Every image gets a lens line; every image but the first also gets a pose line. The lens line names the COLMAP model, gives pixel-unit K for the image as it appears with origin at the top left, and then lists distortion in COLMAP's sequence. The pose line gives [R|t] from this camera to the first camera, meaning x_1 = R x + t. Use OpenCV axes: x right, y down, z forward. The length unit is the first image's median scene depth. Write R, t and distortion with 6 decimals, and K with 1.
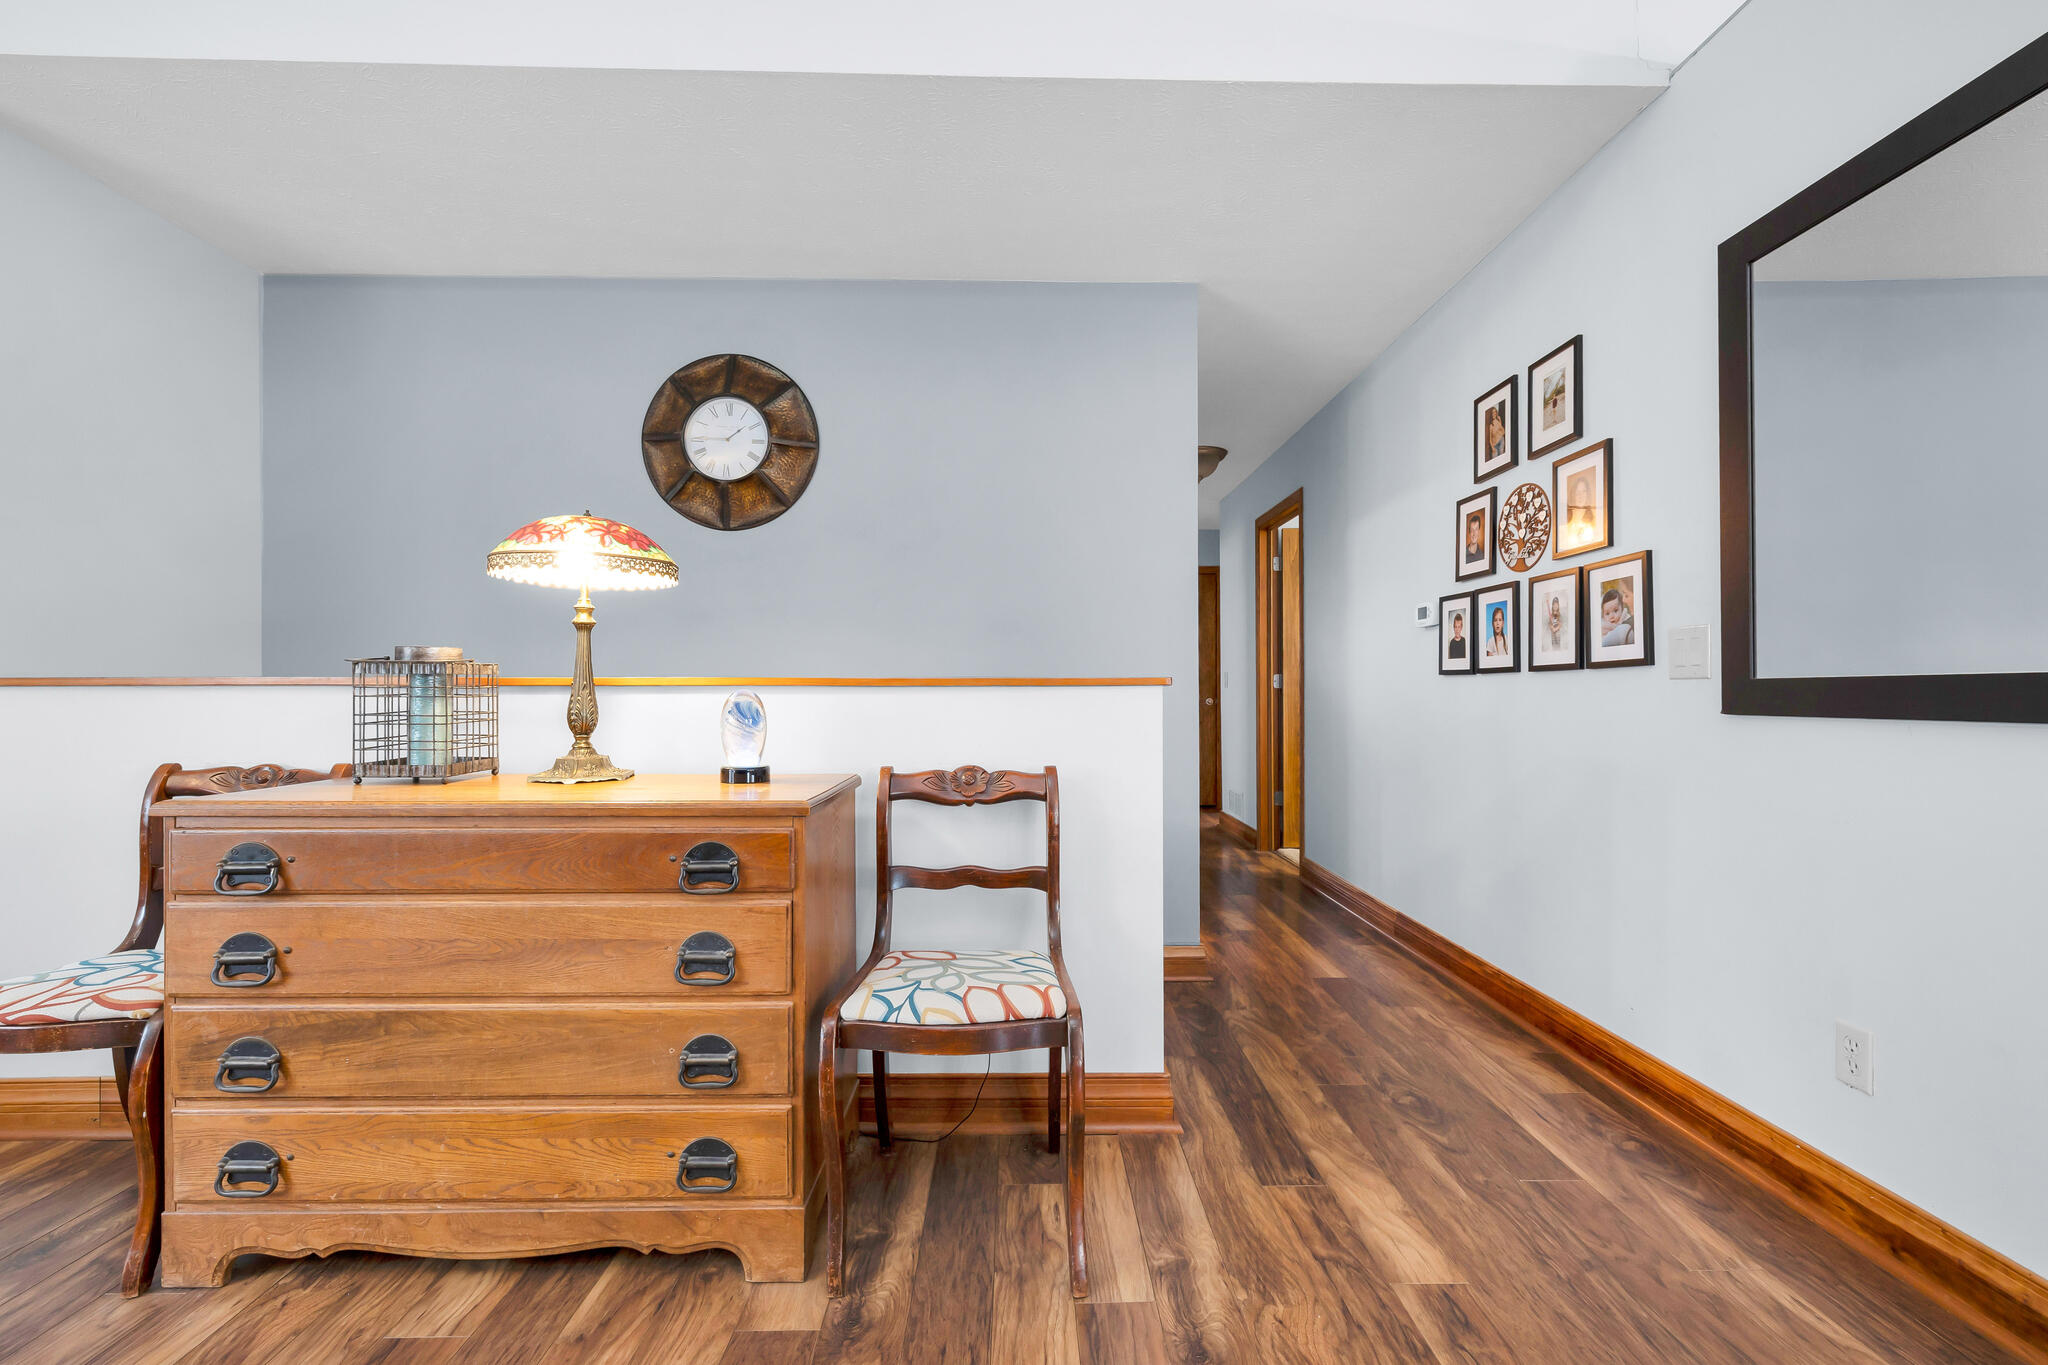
lens RADIAL K [[869.6, 0, 1025.6], [0, 869.6, 697.9], [0, 0, 1]] dist [-0.000187, -0.000268]
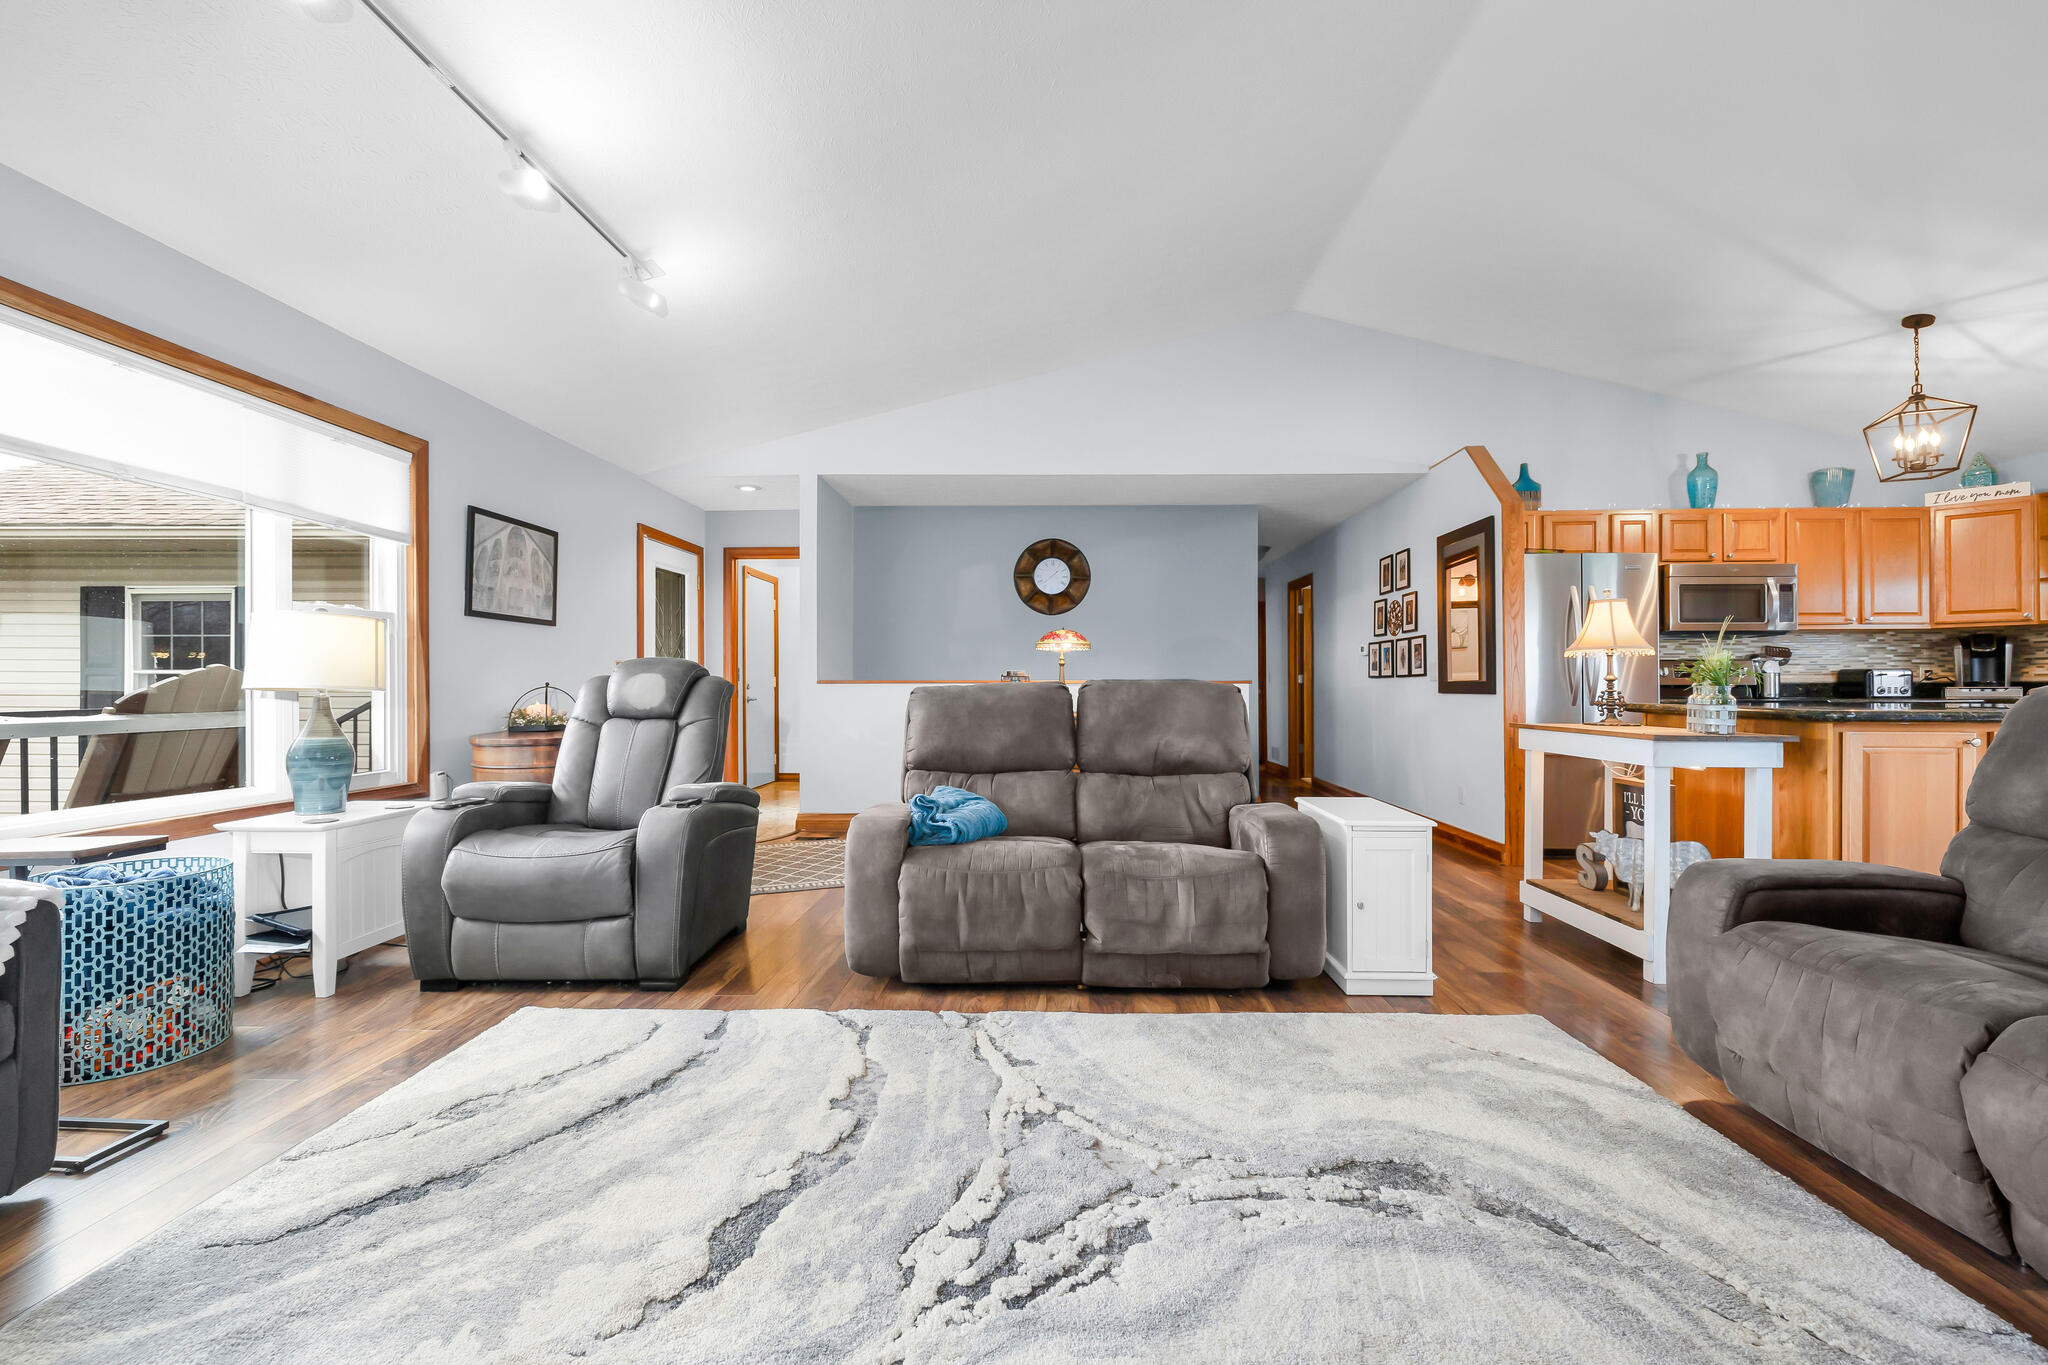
lens RADIAL K [[869.6, 0, 1023.9], [0, 869.6, 686.4], [0, 0, 1]] dist [-0.000187, -0.000268]
pose [[0.999011, 0.000035, -0.044468, -0.316400], [-0.000294, 0.999983, -0.005827, 0.008305], [0.044467, 0.005834, 0.998994, -1.314891]]
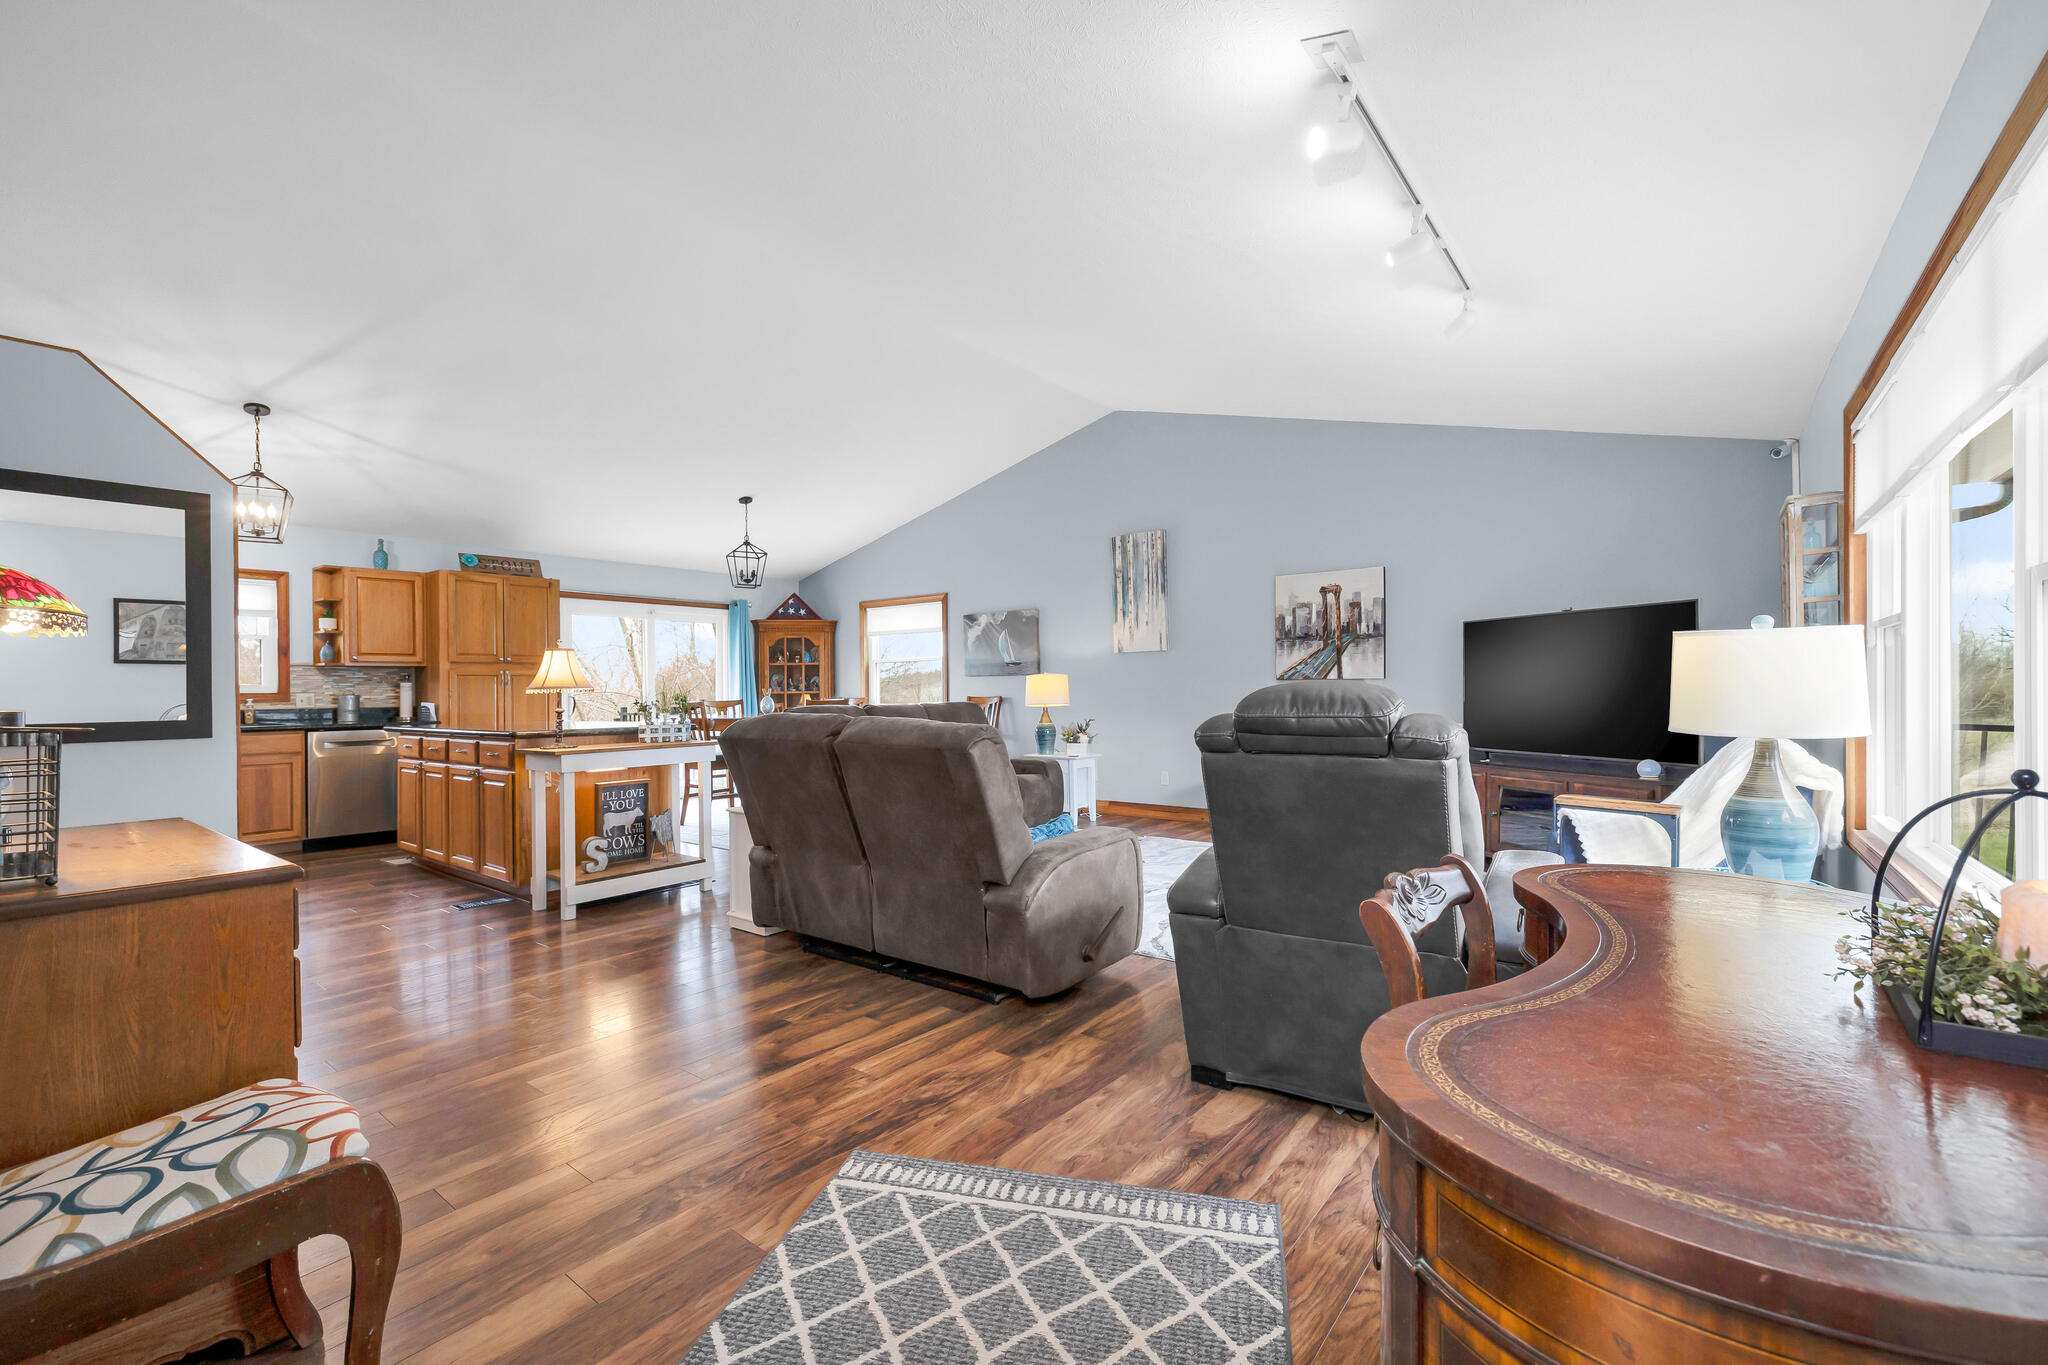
lens RADIAL K [[869.6, 0, 1034.1], [0, 869.6, 686.0], [0, 0, 1]] dist [-0.000187, -0.000268]
pose [[-0.781600, 0.008973, 0.623715, -1.161999], [0.011675, 0.999932, 0.000245, -0.051140], [-0.623671, 0.007474, -0.781652, 0.631720]]
